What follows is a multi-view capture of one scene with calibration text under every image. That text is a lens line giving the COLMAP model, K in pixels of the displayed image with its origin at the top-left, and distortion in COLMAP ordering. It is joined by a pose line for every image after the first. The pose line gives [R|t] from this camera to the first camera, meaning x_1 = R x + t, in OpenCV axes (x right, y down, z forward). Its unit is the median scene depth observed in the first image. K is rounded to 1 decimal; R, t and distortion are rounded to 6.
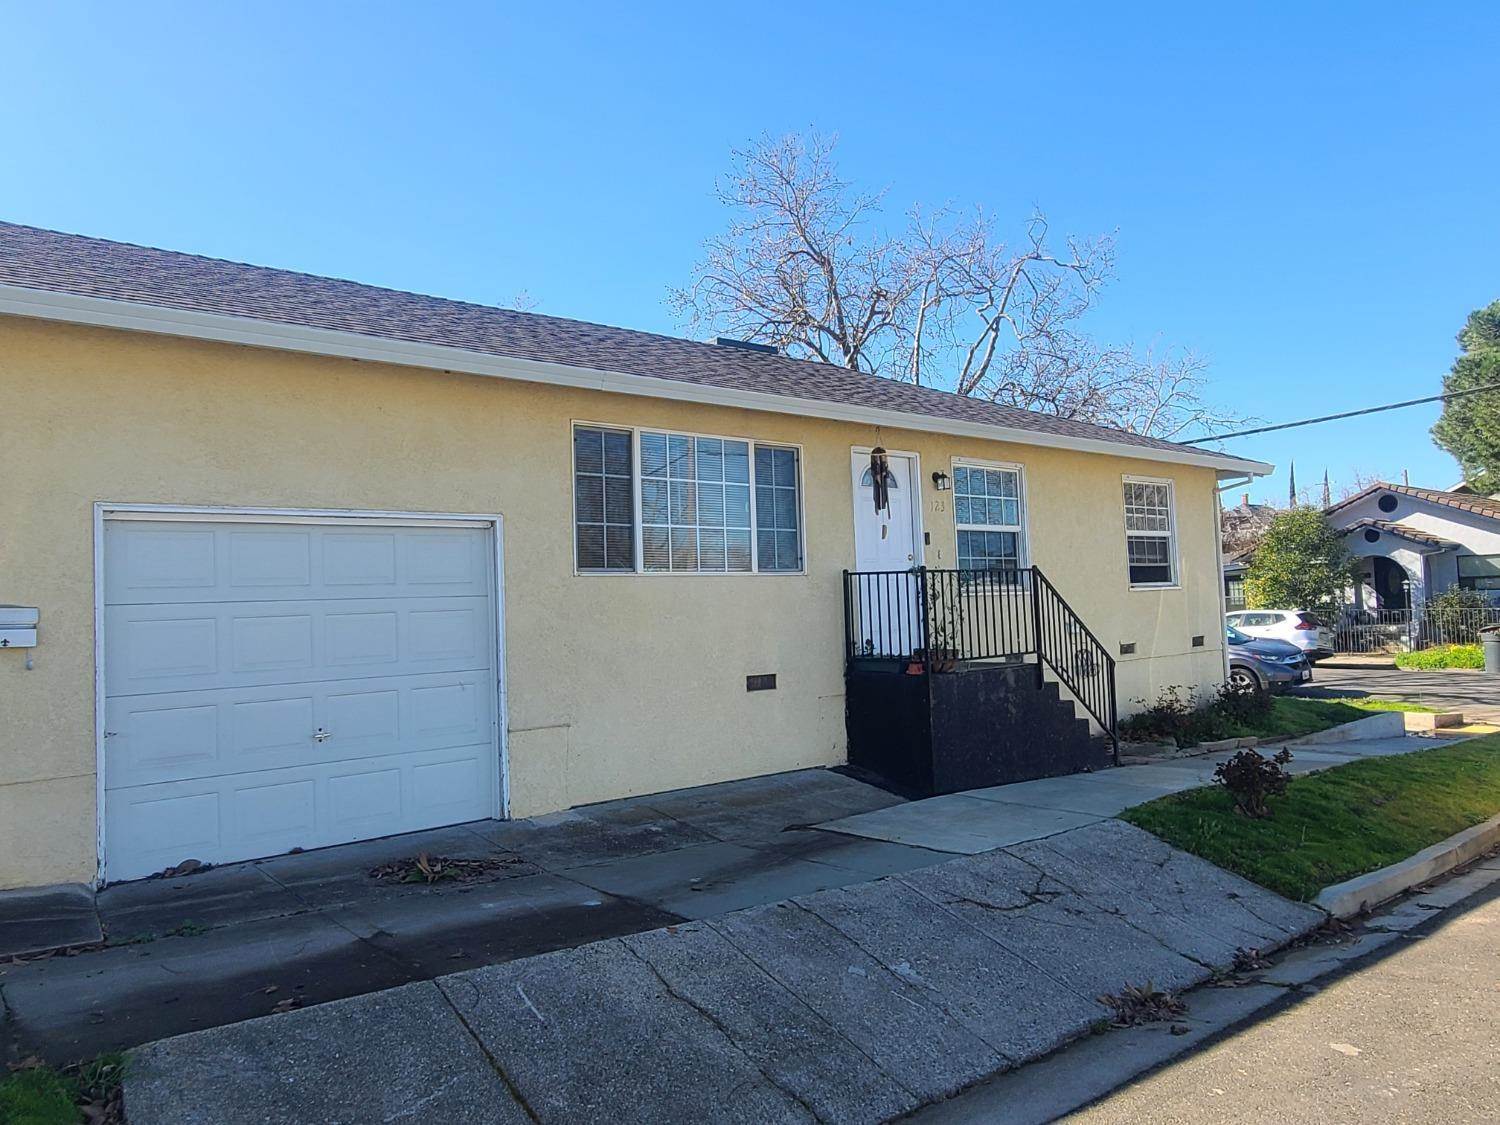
lens RADIAL K [[1047.9, 0, 769.1], [0, 1047.9, 560.3], [0, 0, 1]] dist [-0.004050, 0.005317]
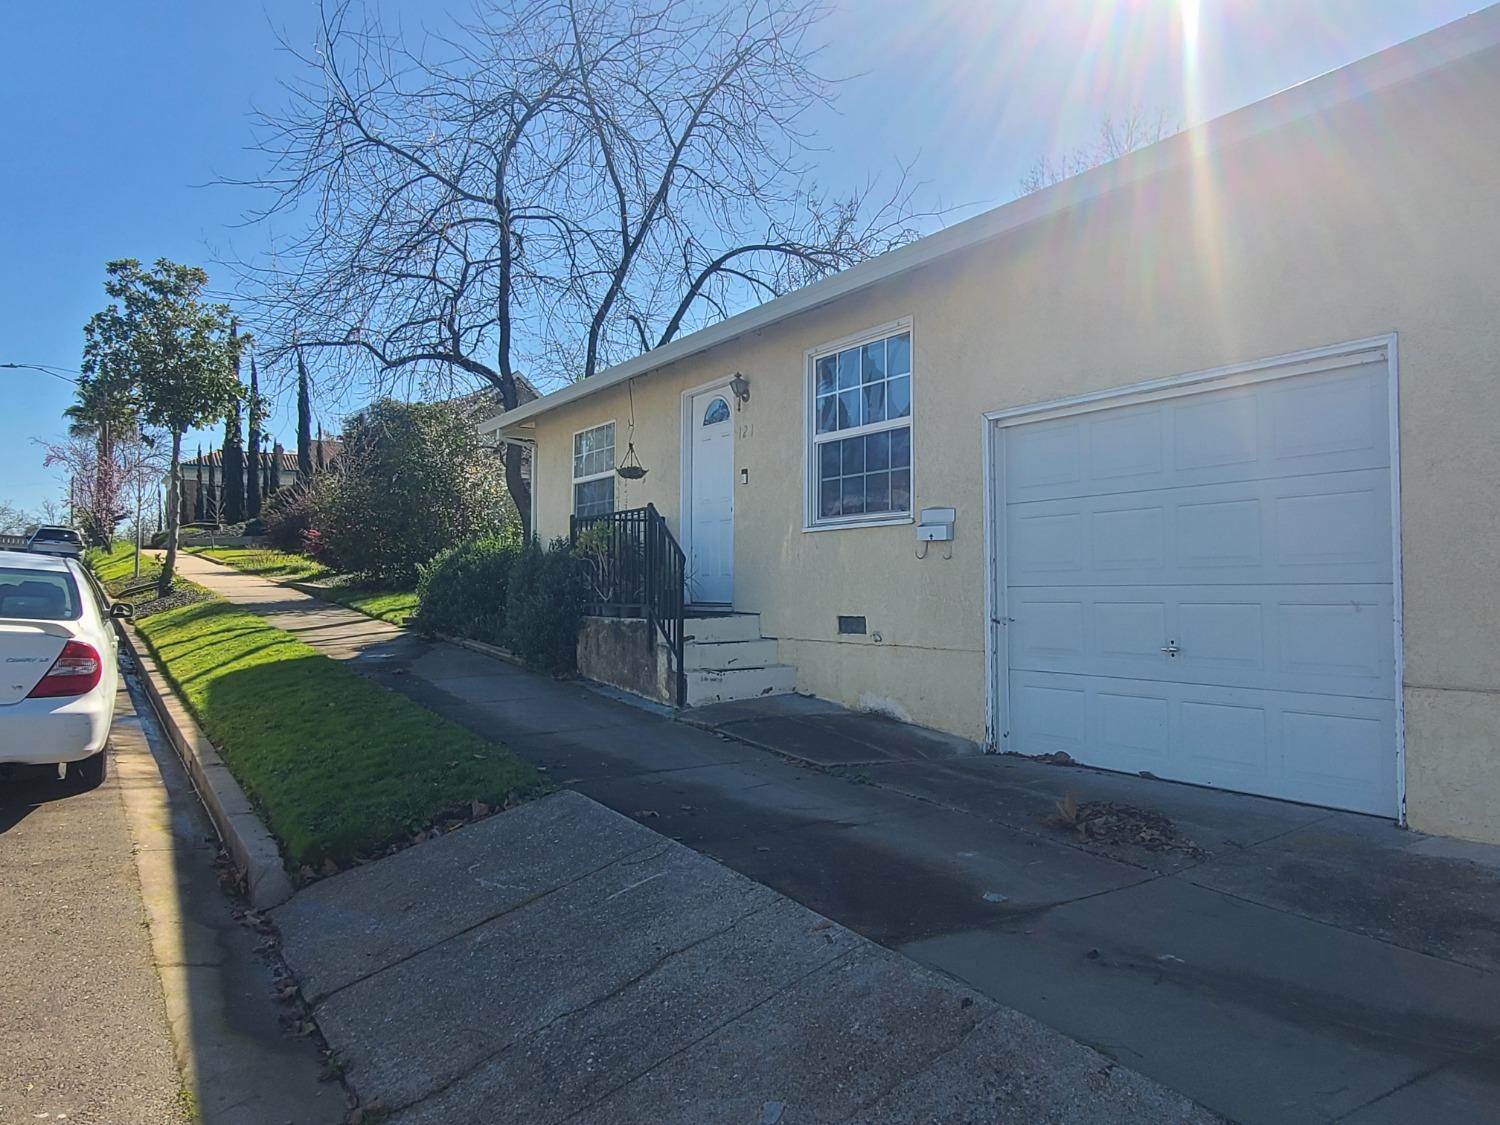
lens RADIAL K [[1047.9, 0, 769.1], [0, 1047.9, 560.3], [0, 0, 1]] dist [-0.004050, 0.005317]
pose [[-0.124704, 0.010598, -0.992137, 0.587551], [0.051393, 0.998670, 0.004208, 0.098050], [0.990862, -0.050464, -0.125083, 1.024347]]
